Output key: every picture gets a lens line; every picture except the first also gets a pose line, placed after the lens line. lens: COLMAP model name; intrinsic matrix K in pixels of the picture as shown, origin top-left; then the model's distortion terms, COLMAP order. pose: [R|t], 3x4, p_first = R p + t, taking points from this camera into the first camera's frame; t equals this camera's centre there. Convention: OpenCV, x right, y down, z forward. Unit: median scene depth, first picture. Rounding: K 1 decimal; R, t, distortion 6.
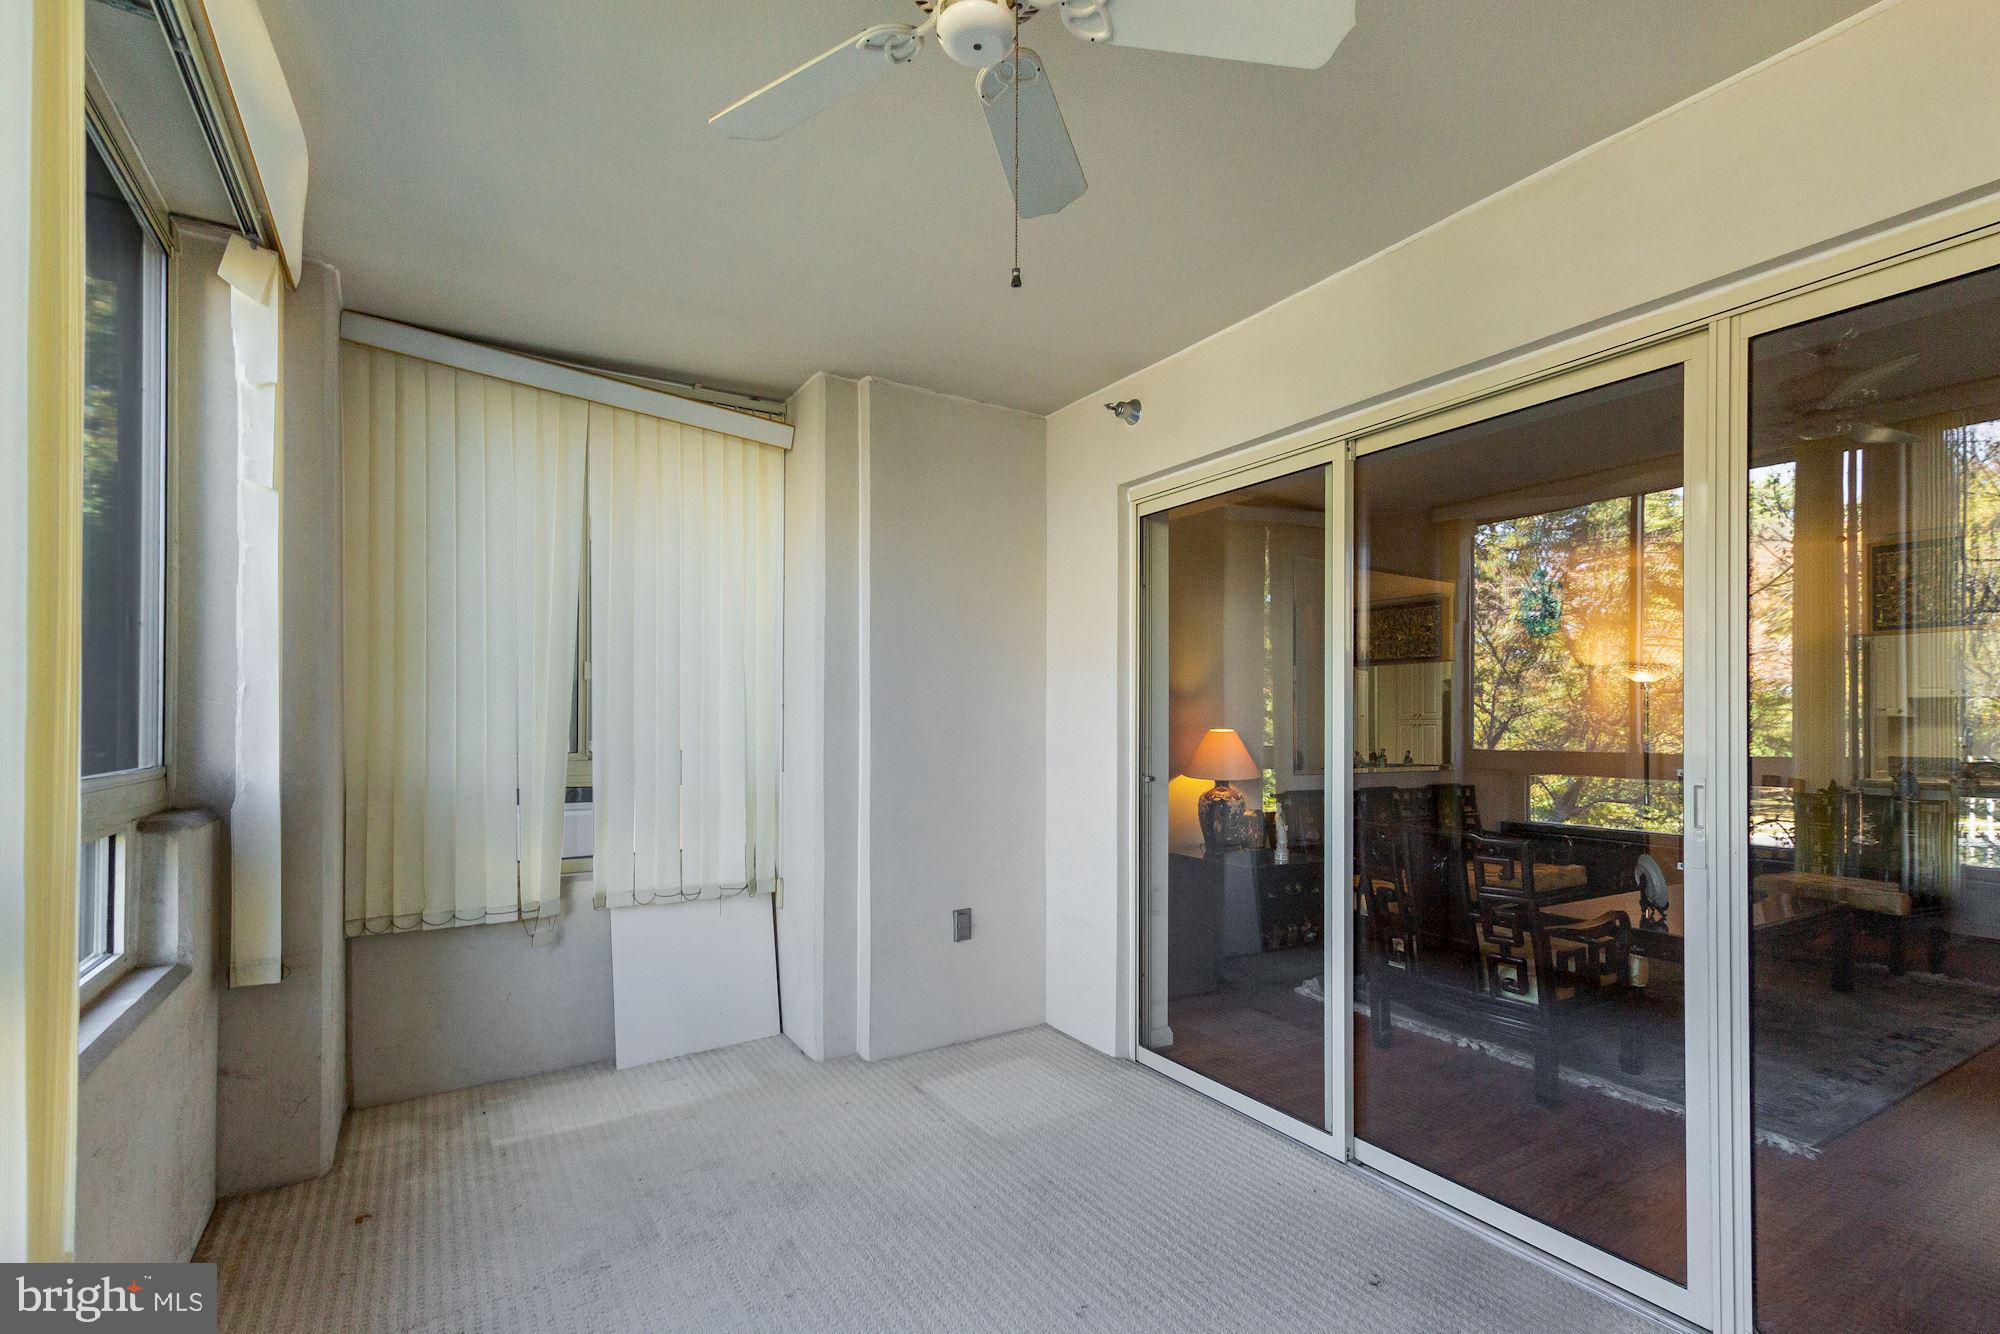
lens RADIAL K [[937.0, 0, 1037.1], [0, 937.0, 685.4], [0, 0, 1]] dist [-0.015258, 0.008963]
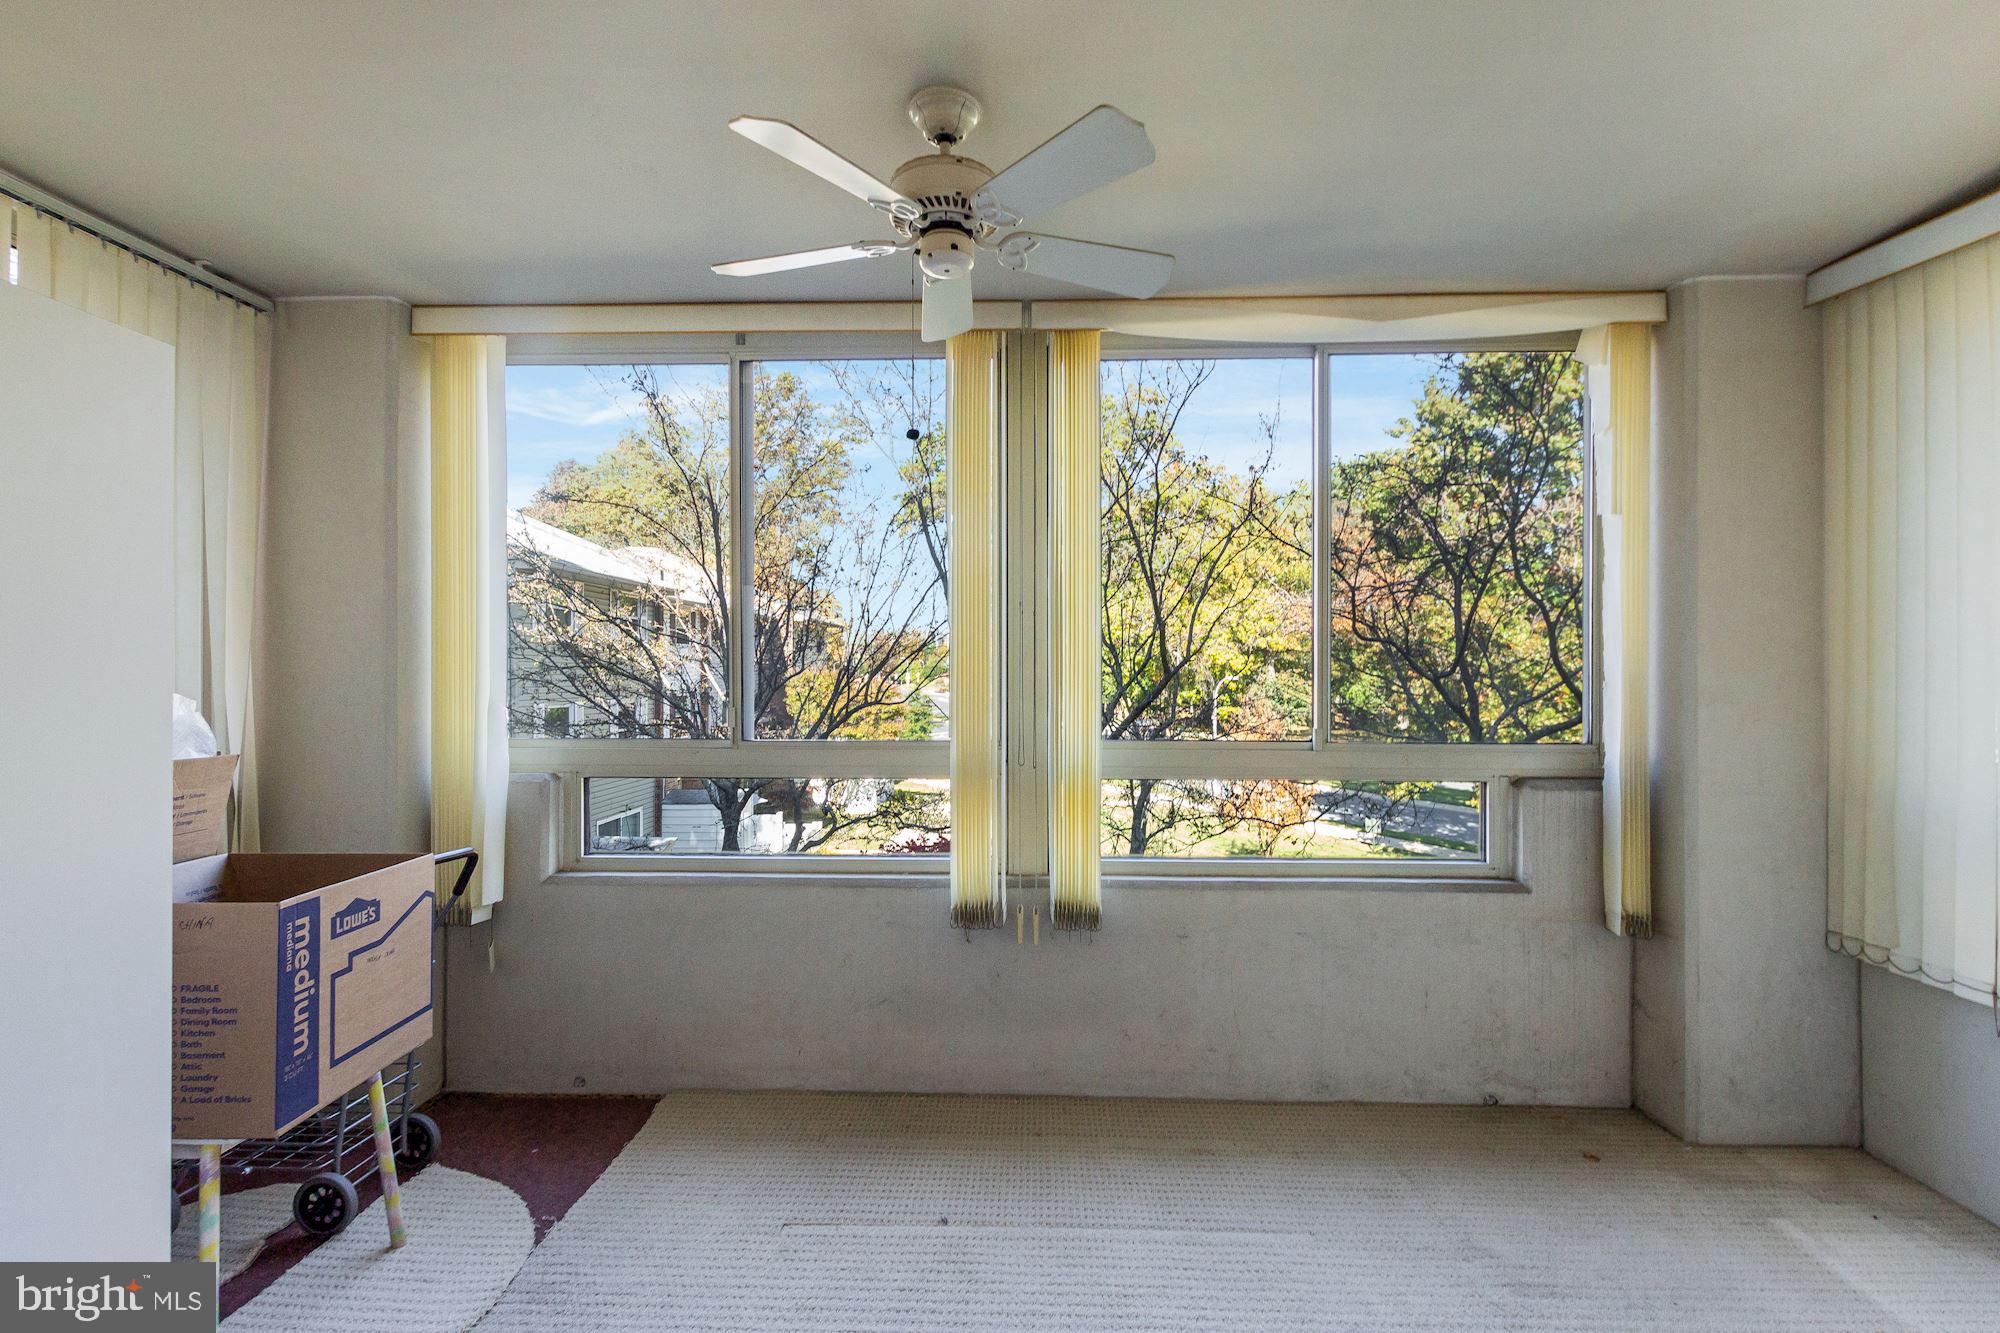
lens RADIAL K [[964.4, 0, 1000.0], [0, 964.4, 666.5], [0, 0, 1]] dist [-0.016132, 0.000185]
pose [[-0.566882, -0.000870, -0.823798, 0.496775], [0.020960, 0.999660, -0.015480, -0.010523], [0.823532, -0.026042, -0.566672, 0.867927]]
